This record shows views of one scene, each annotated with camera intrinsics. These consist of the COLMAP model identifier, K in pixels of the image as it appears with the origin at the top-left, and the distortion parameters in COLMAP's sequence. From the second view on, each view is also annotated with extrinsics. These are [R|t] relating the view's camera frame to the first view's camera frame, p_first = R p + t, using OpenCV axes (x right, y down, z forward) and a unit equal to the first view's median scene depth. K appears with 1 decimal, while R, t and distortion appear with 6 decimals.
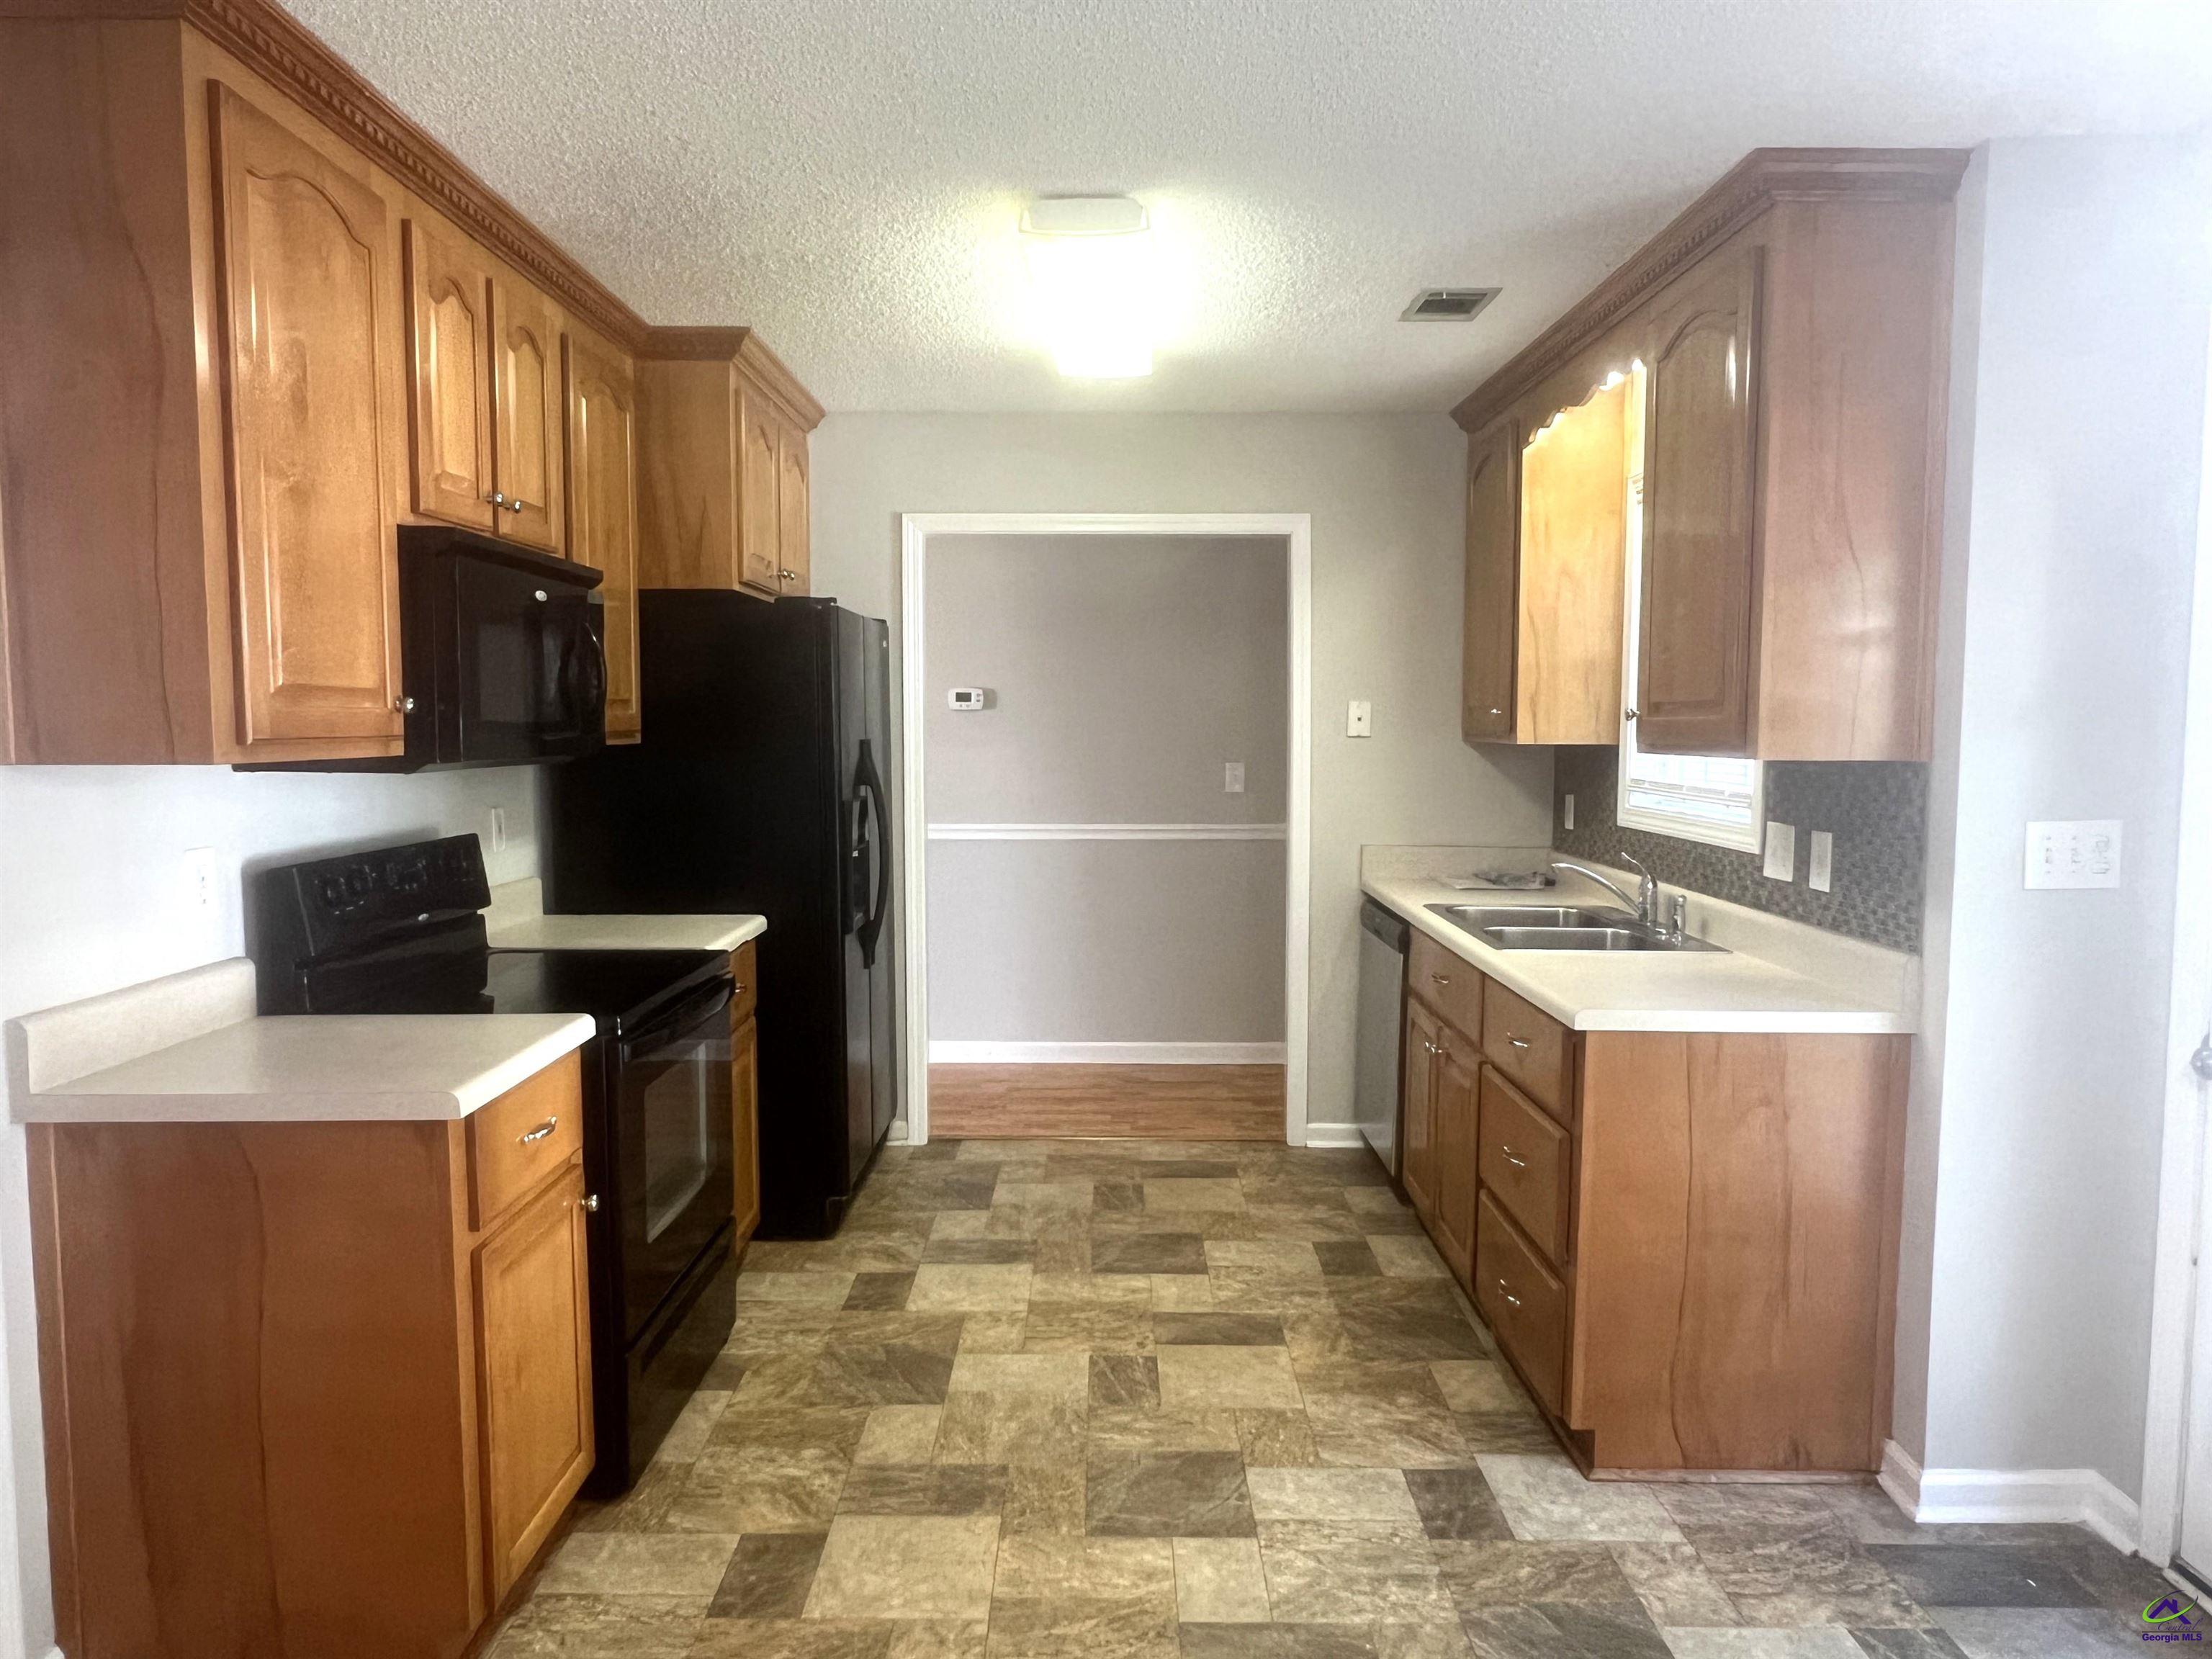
lens RADIAL K [[1446.1, 0, 1088.8], [0, 1446.1, 830.0], [0, 0, 1]] dist [-0.001362, -0.001020]
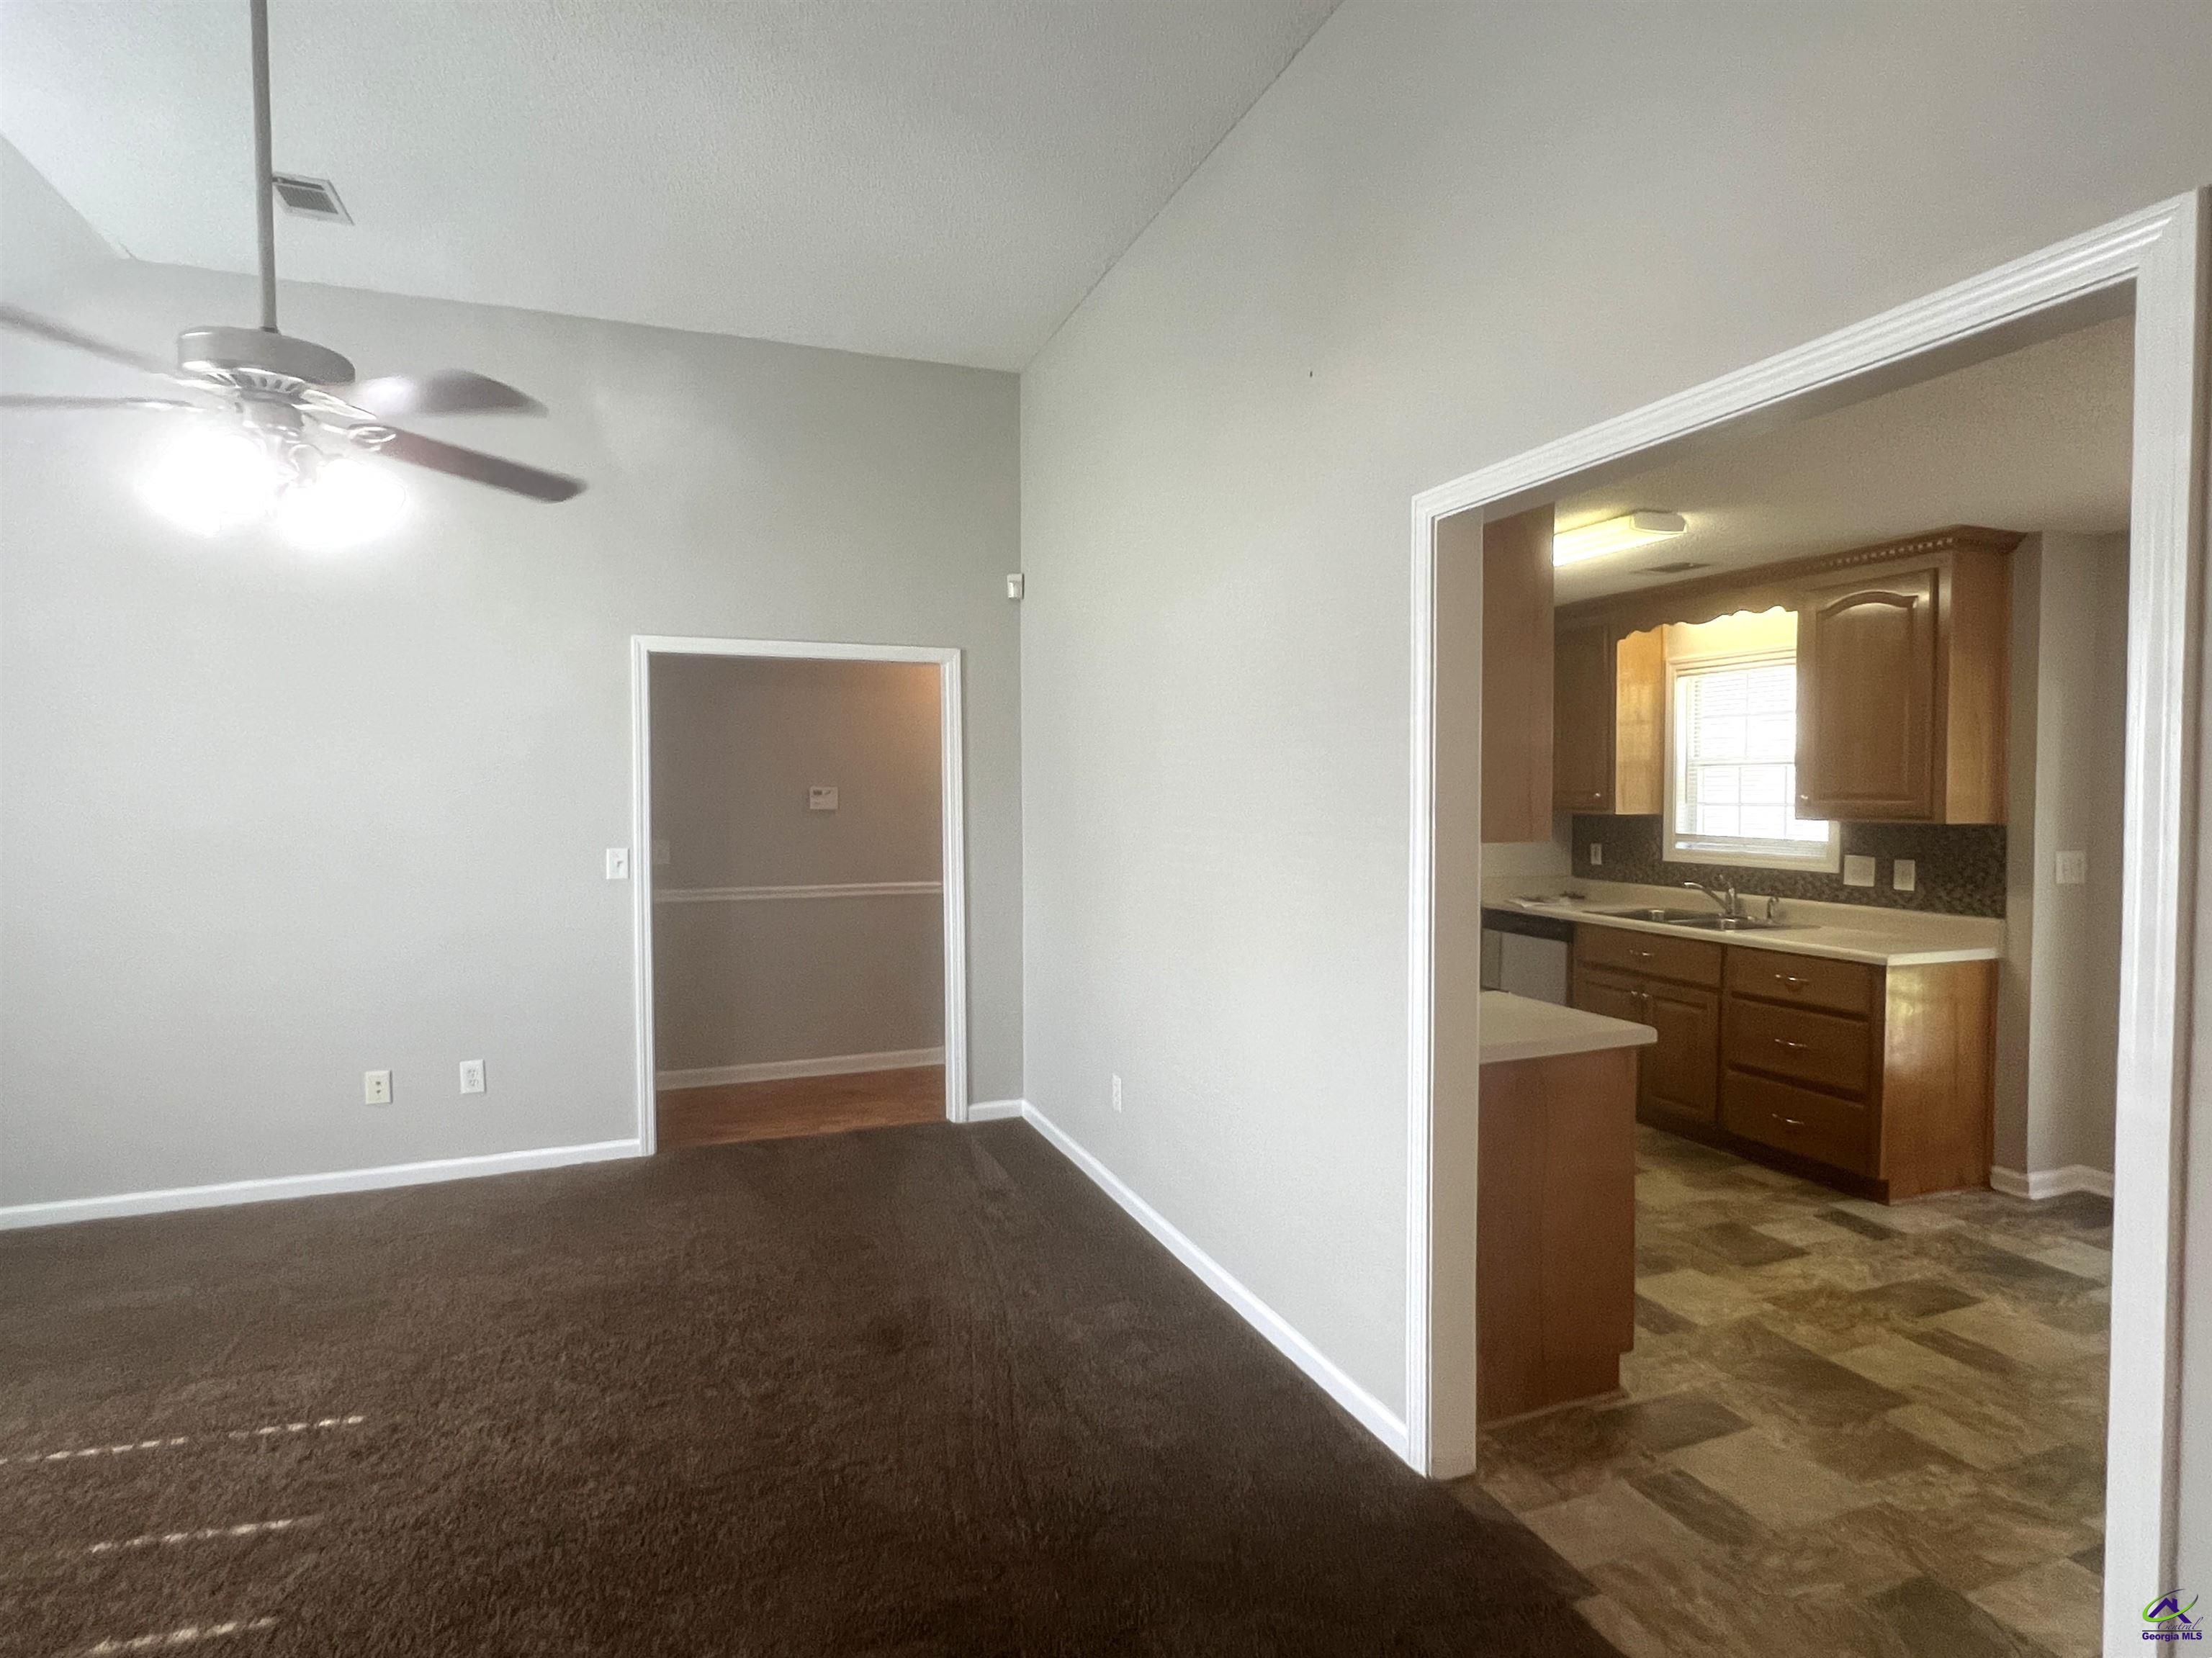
lens RADIAL K [[1142.6, 0, 1106.0], [0, 1142.6, 829.0], [0, 0, 1]] dist [0.003175, 0.001289]
pose [[0.929925, -0.015468, 0.367424, -1.030116], [0.030574, 0.998908, -0.035329, -0.018376], [-0.366476, 0.044087, 0.929382, -0.031631]]
